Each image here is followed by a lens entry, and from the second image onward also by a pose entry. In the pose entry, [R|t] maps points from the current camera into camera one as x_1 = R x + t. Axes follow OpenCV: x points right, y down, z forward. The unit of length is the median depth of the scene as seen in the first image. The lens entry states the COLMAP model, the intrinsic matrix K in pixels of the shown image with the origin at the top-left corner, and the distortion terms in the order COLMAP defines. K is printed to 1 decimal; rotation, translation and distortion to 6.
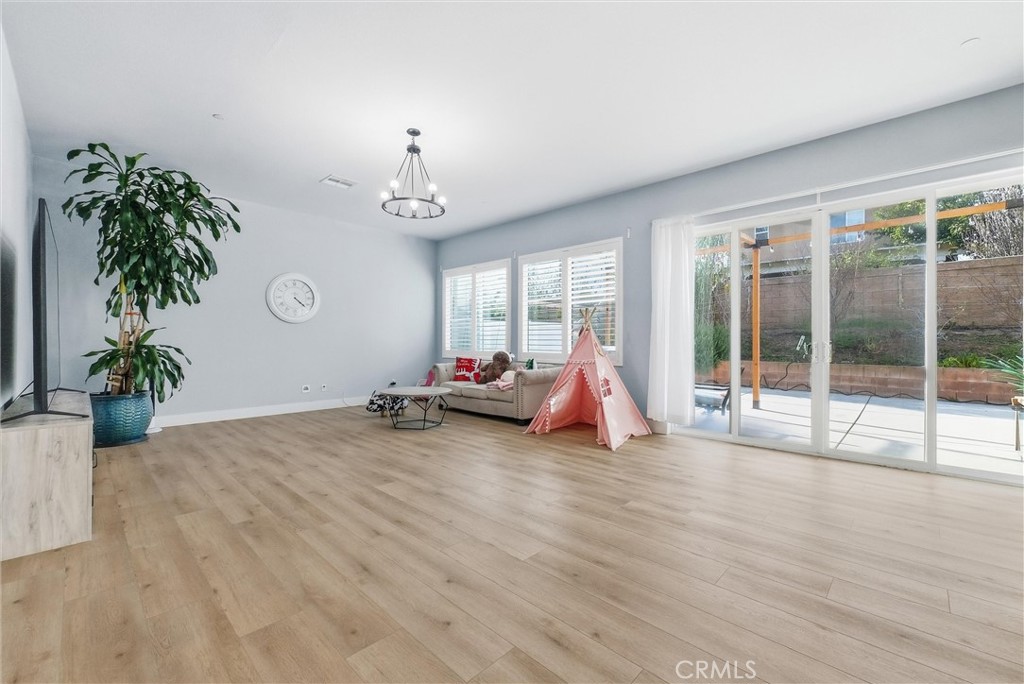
lens RADIAL K [[425.9, 0, 512.0], [0, 425.9, 342.0], [0, 0, 1]] dist [-0.000889, -0.000070]
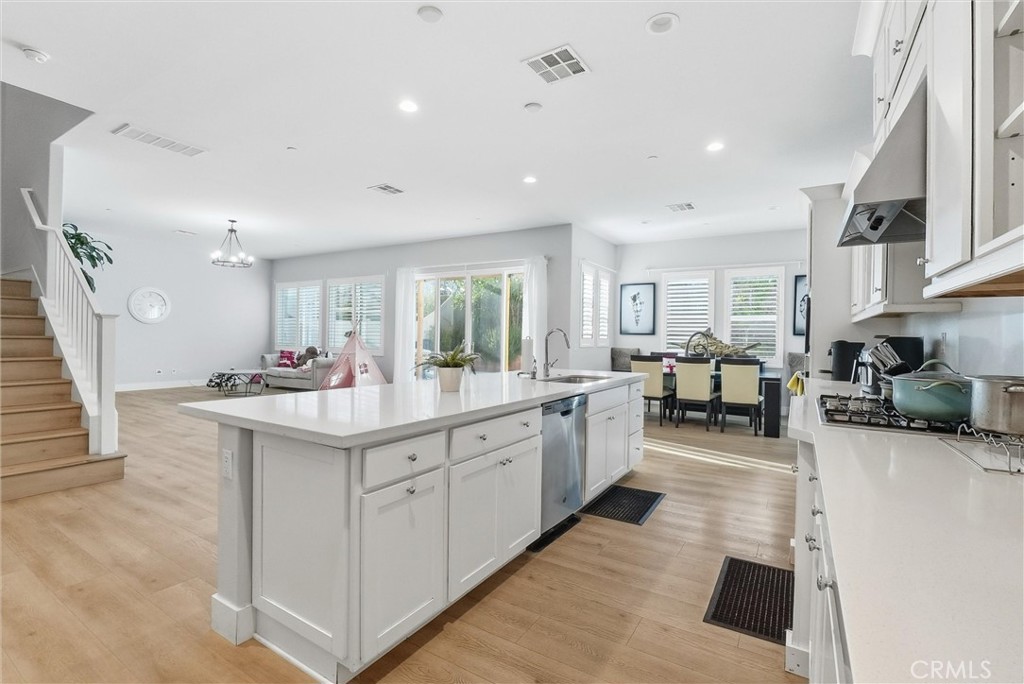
lens RADIAL K [[469.5, 0, 505.3], [0, 469.5, 341.0], [0, 0, 1]] dist [-0.012302, -0.000167]
pose [[0.979199, 0.013646, 0.202442, 0.306191], [-0.015188, 0.999866, 0.006068, -0.015242], [-0.202332, -0.009017, 0.979275, -0.703287]]
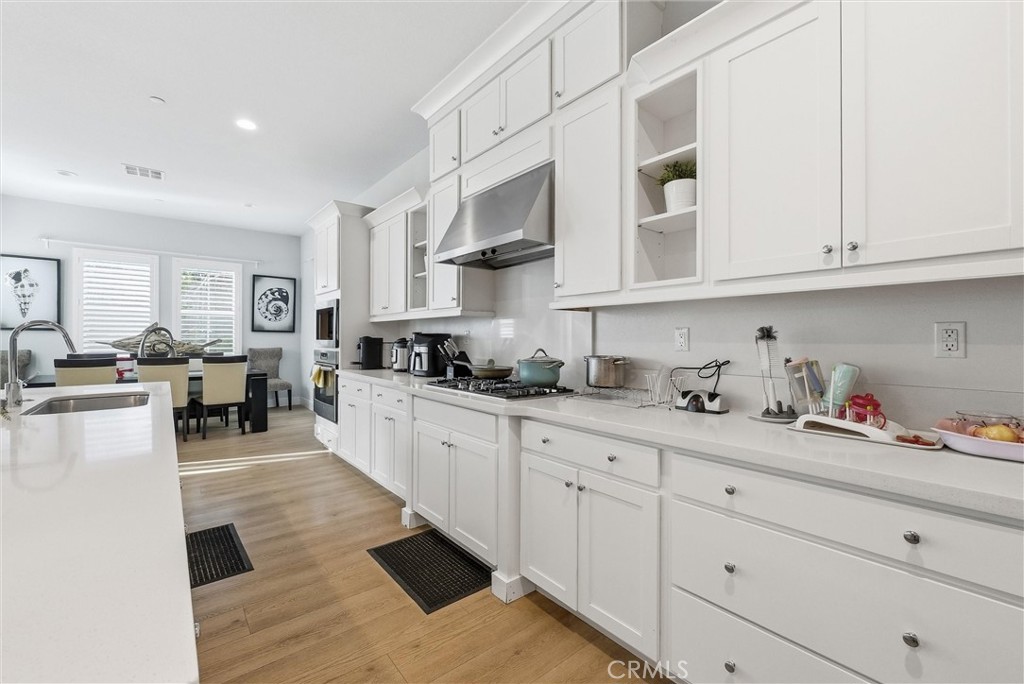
lens RADIAL K [[425.9, 0, 512.0], [0, 425.9, 342.0], [0, 0, 1]] dist [-0.000889, -0.000070]
pose [[0.117827, -0.006756, 0.993011, 0.226361], [-0.002196, 0.999973, 0.007064, -0.015380], [-0.993032, -0.003013, 0.117808, -0.526800]]
